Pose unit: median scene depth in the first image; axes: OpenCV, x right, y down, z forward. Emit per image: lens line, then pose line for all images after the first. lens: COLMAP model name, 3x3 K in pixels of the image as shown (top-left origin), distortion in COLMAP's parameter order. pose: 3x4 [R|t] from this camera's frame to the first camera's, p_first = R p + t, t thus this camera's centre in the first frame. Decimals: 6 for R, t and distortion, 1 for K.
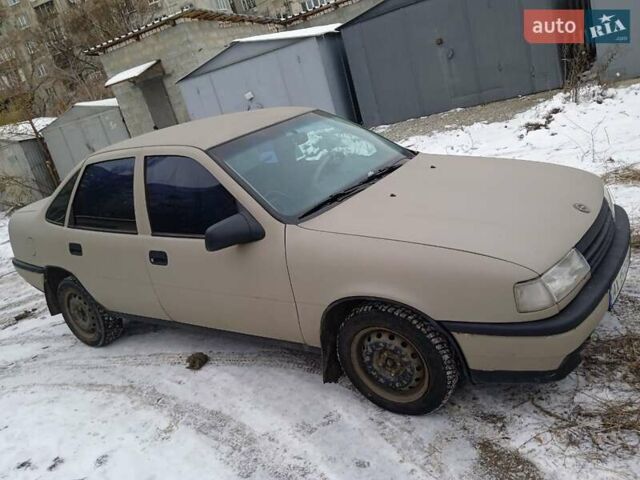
lens RADIAL K [[548.1, 0, 319.0], [0, 548.1, 240.7], [0, 0, 1]] dist [0.040002, -0.047028]
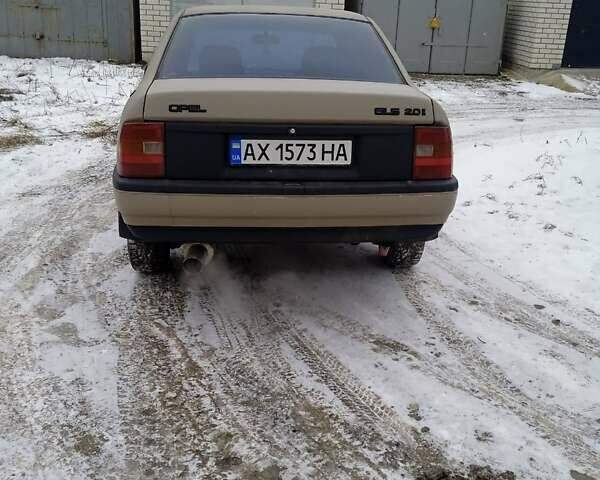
lens RADIAL K [[678.0, 0, 297.5], [0, 678.0, 242.4], [0, 0, 1]] dist [0.122148, 0.000000]
pose [[-0.639961, -0.019230, 0.768166, -1.269615], [0.355984, 0.878518, 0.318563, -0.239781], [-0.680974, 0.477323, -0.555372, 1.970866]]
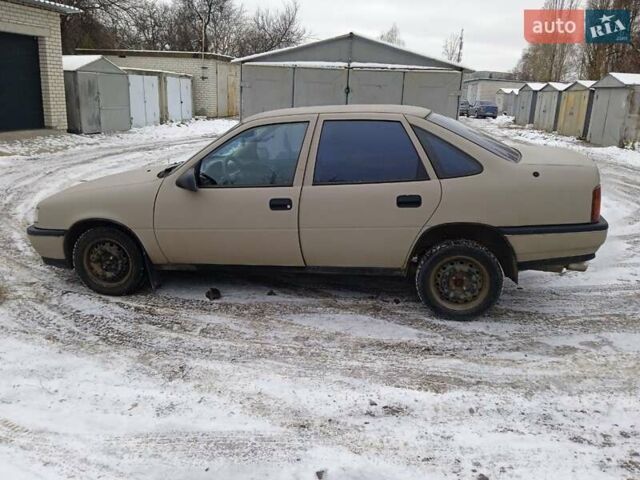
lens RADIAL K [[548.1, 0, 317.1], [0, 548.1, 239.0], [0, 0, 1]] dist [0.040002, -0.047028]
pose [[-0.874900, 0.347641, -0.337189, 0.330198], [0.079504, 0.789884, 0.608080, -0.757105], [0.477734, 0.505201, -0.718709, 2.114839]]
